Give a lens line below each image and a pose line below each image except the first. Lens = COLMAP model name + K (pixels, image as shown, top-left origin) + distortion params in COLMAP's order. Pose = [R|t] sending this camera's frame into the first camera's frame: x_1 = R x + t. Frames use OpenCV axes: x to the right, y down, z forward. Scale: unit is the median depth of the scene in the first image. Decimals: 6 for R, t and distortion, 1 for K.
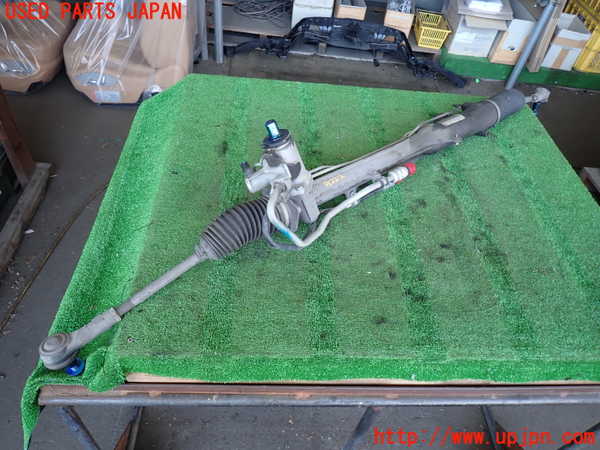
lens RADIAL K [[437.2, 0, 300.0], [0, 437.2, 225.0], [0, 0, 1]] dist [-0.002060, -0.001236]
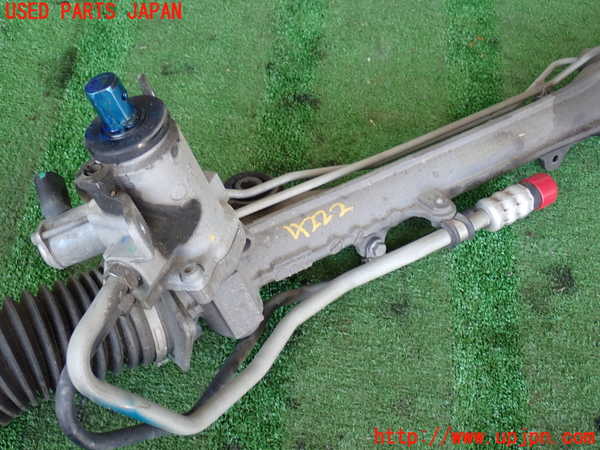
lens RADIAL K [[810.3, 0, 300.0], [0, 810.3, 225.0], [0, 0, 1]] dist [0.018017, -0.029262]
pose [[0.993276, 0.100743, -0.057041, 0.111504], [-0.091753, 0.985490, 0.142793, -0.211640], [0.070599, -0.136600, 0.988107, 0.377813]]
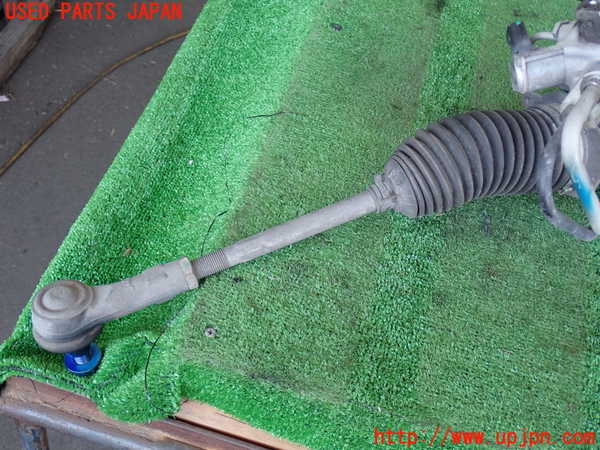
lens RADIAL K [[810.3, 0, 300.0], [0, 810.3, 225.0], [0, 0, 1]] dist [0.018017, -0.029262]
pose [[0.958872, 0.242707, -0.147169, -0.167869], [-0.238831, 0.970076, 0.043732, 0.076348], [0.153380, -0.006785, 0.988144, 0.128416]]
